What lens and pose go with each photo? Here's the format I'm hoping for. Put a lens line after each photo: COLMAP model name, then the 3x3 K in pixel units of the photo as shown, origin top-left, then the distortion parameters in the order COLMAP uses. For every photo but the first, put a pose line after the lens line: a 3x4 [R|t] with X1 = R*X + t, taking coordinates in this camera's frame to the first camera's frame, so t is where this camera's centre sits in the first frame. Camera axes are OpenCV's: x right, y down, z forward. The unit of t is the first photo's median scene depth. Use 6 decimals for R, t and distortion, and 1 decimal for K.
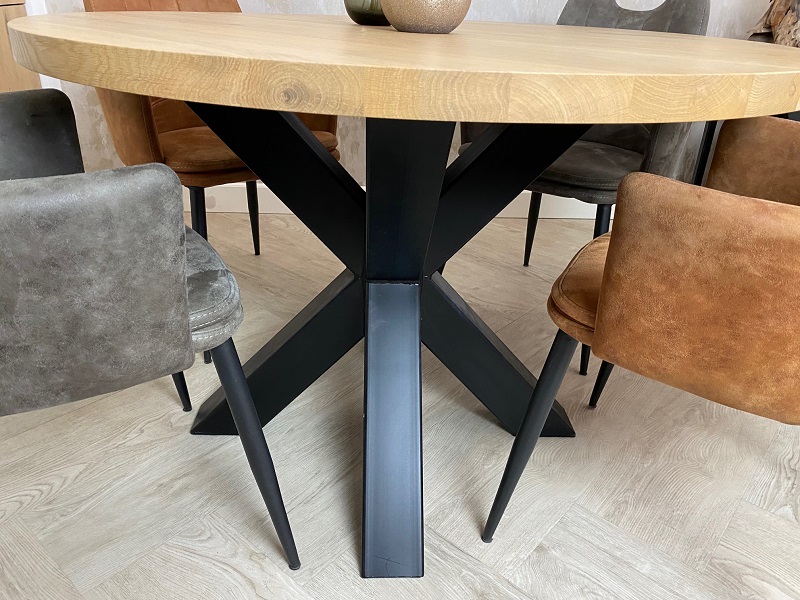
lens RADIAL K [[605.2, 0, 404.3], [0, 605.2, 305.6], [0, 0, 1]] dist [0.002326, -0.003238]
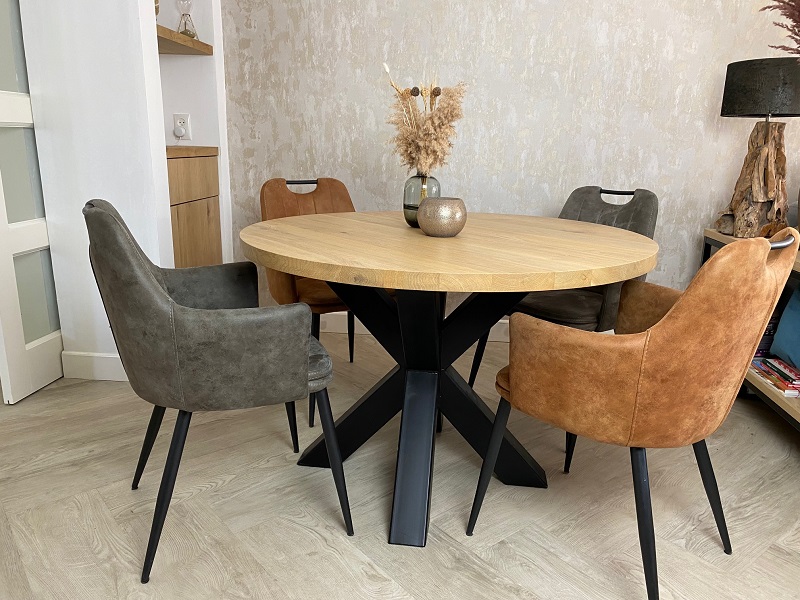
lens RADIAL K [[605.2, 0, 404.3], [0, 605.2, 305.6], [0, 0, 1]] dist [0.002326, -0.003238]
pose [[0.984795, 0.027651, -0.171503, 0.235723], [-0.063677, 0.975993, -0.208287, 0.147427], [0.161626, 0.216041, 0.962914, -0.732827]]
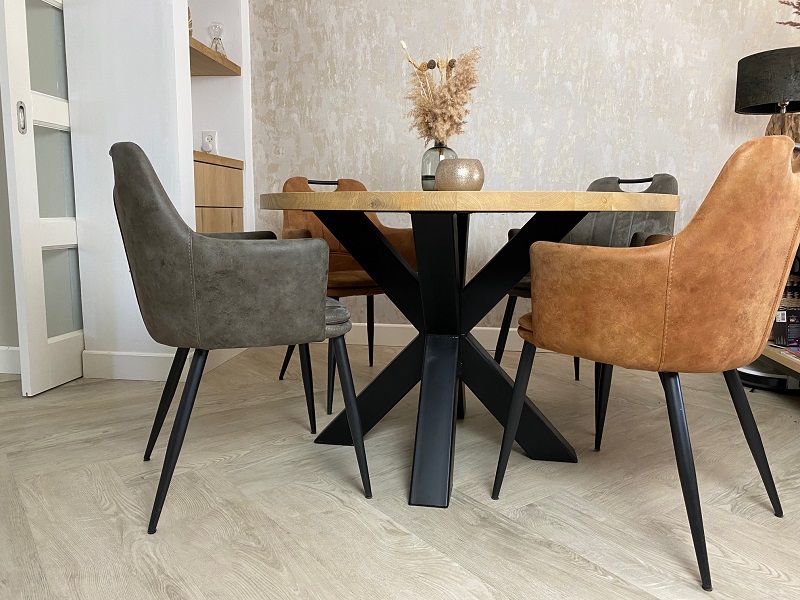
lens RADIAL K [[605.0, 0, 403.0], [0, 605.0, 294.2], [0, 0, 1]] dist [0.002113, -0.000701]
pose [[0.977568, -0.006207, -0.210528, 0.243488], [-0.065623, 0.940835, -0.332450, 0.444795], [0.200135, 0.338808, 0.919323, -0.624032]]
